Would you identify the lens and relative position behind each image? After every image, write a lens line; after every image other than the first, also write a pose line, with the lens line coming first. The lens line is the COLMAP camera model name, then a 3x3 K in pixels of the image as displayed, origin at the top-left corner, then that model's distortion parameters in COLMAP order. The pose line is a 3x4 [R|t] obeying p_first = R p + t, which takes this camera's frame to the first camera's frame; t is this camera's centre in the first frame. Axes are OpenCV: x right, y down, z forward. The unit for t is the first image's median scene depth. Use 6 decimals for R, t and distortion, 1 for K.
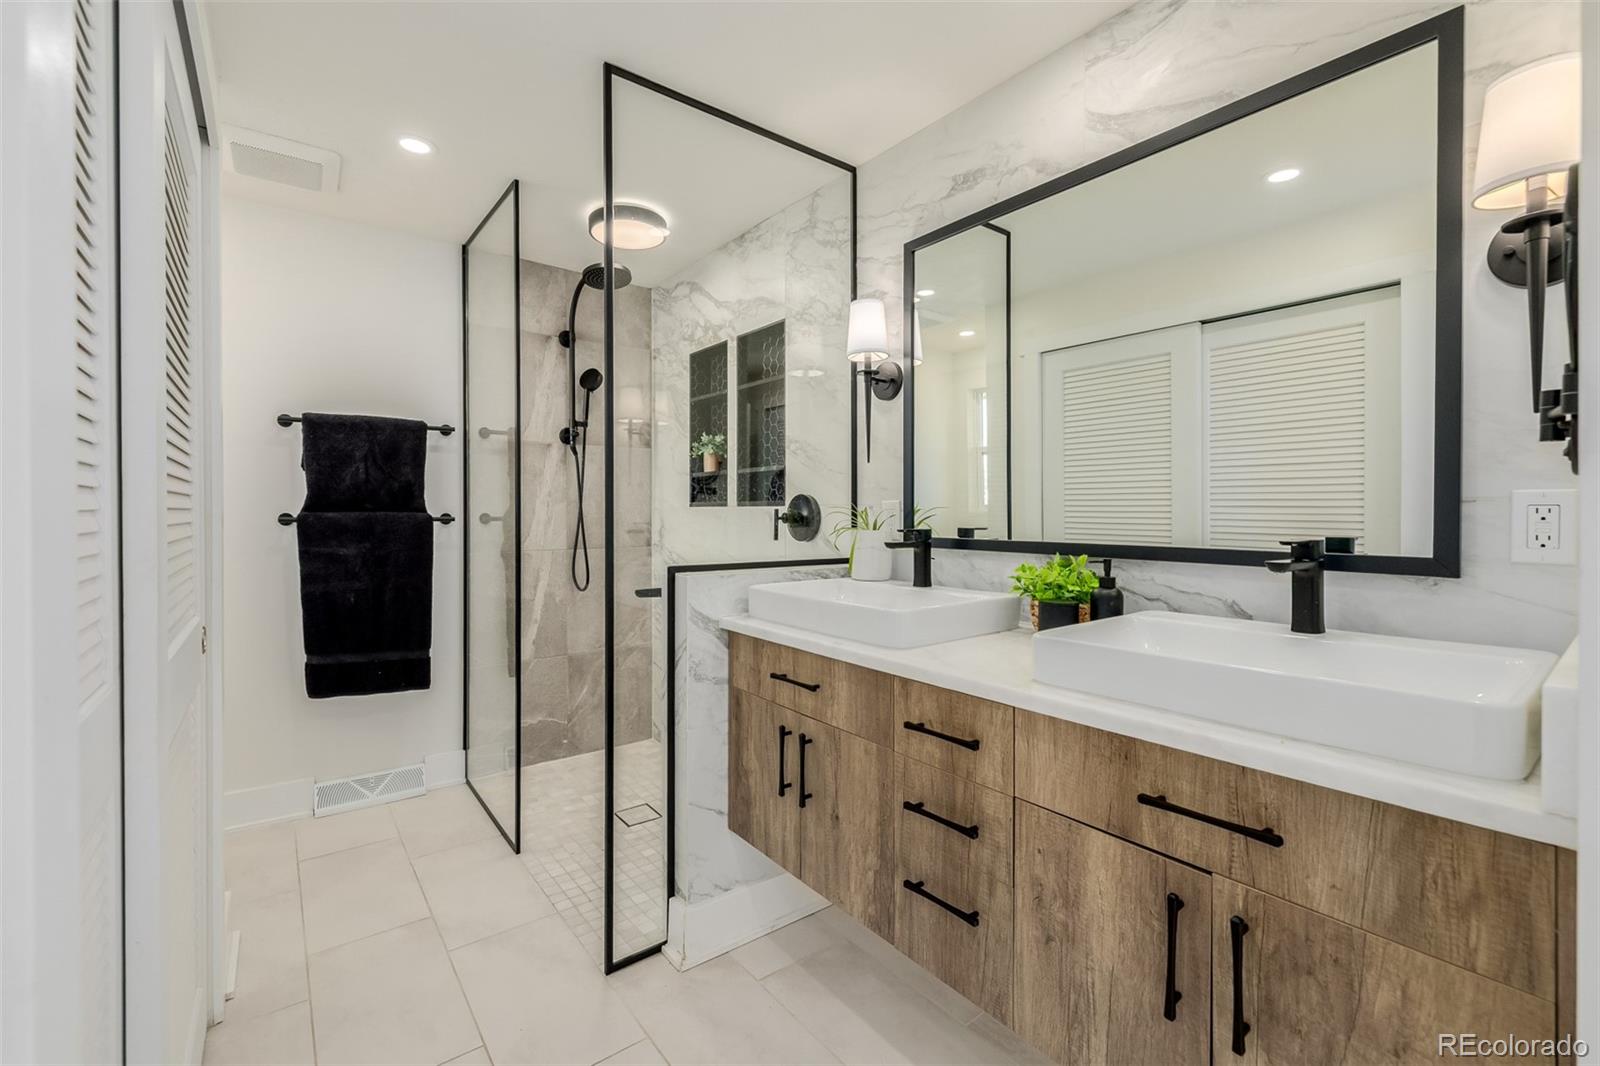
lens RADIAL K [[669.2, 0, 800.0], [0, 669.2, 533.0], [0, 0, 1]] dist [0.000479, 0.000084]
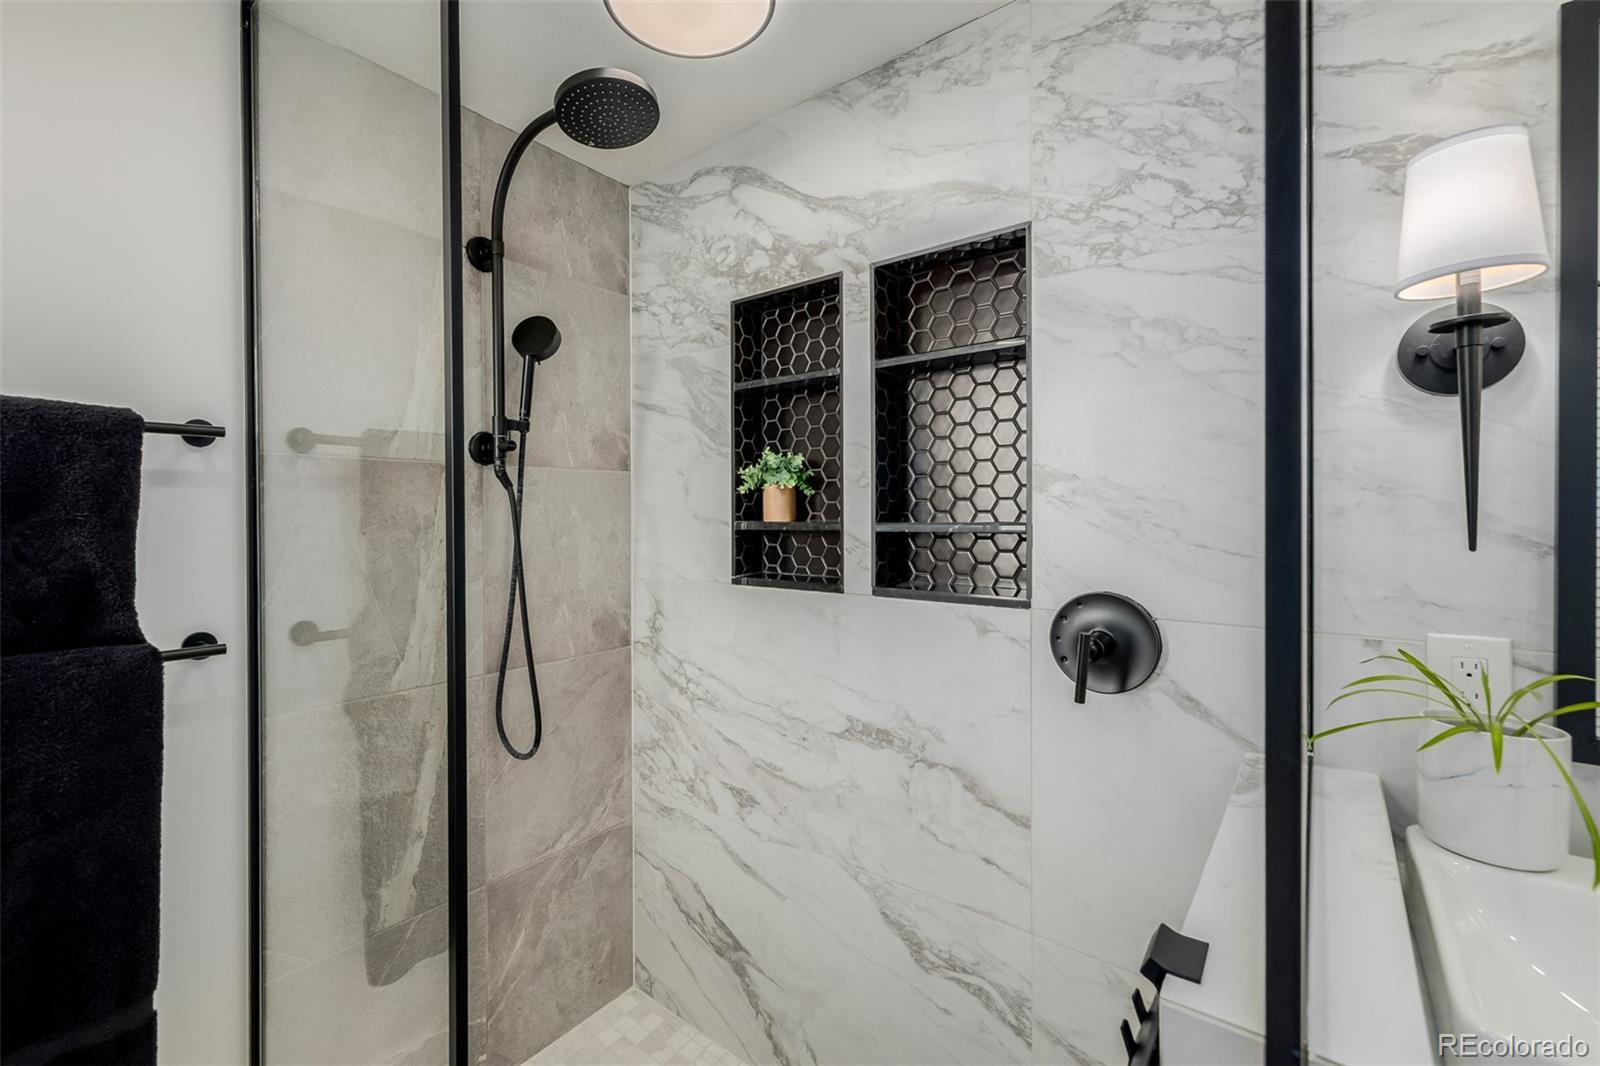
lens RADIAL K [[677.2, 0, 794.7], [0, 677.2, 531.1], [0, 0, 1]] dist [-0.001270, 0.000303]
pose [[0.971299, -0.009813, 0.237661, -0.257474], [0.011822, 0.999905, -0.007033, -0.081283], [-0.237569, 0.009641, 0.971323, 0.480878]]
